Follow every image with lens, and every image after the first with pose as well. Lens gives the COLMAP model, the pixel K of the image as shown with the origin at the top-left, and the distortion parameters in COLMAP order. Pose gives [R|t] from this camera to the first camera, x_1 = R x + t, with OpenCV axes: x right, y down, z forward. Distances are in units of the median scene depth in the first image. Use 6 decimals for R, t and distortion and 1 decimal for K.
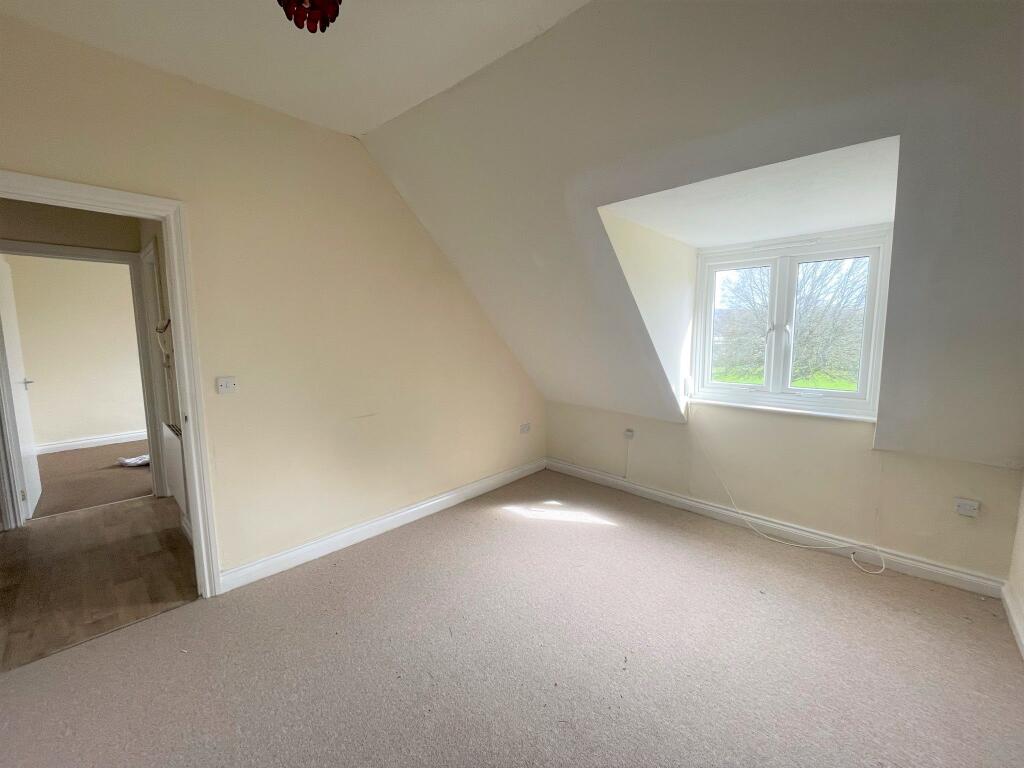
lens RADIAL K [[412.9, 0, 510.5], [0, 412.9, 380.3], [0, 0, 1]] dist [-0.003377, 0.000003]
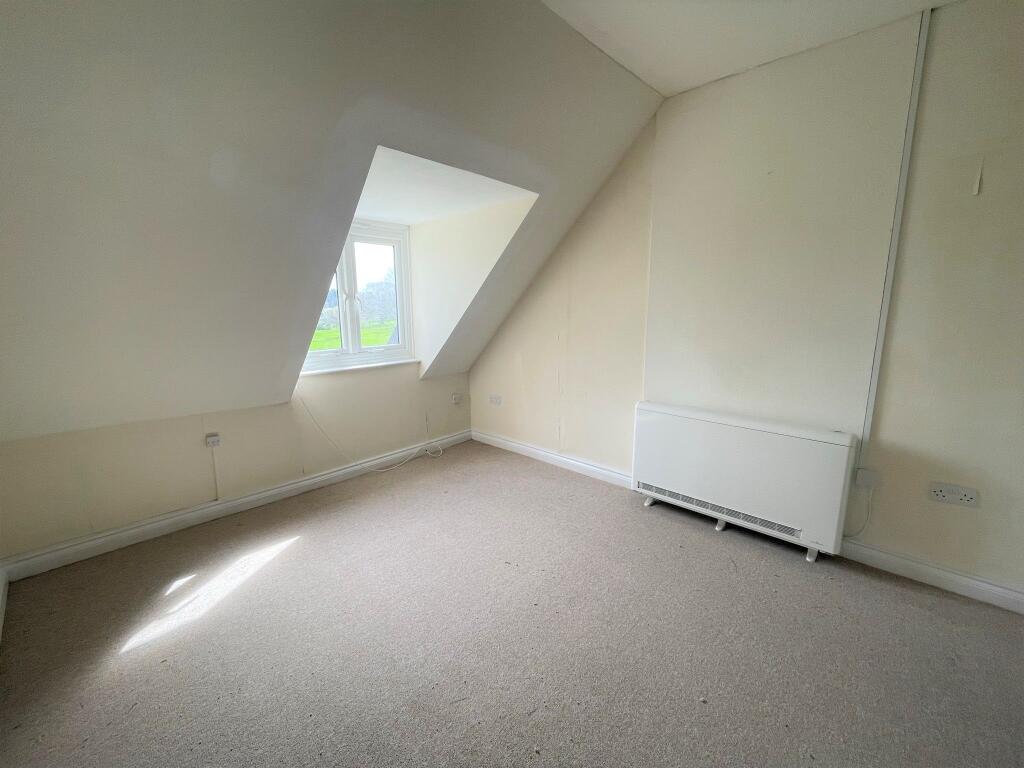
lens RADIAL K [[412.9, 0, 509.8], [0, 412.9, 380.1], [0, 0, 1]] dist [-0.003377, 0.000003]
pose [[-0.017116, -0.169927, 0.985308, -0.483934], [0.120533, 0.977915, 0.170745, -0.039011], [-0.992562, 0.121685, 0.003744, 0.532287]]
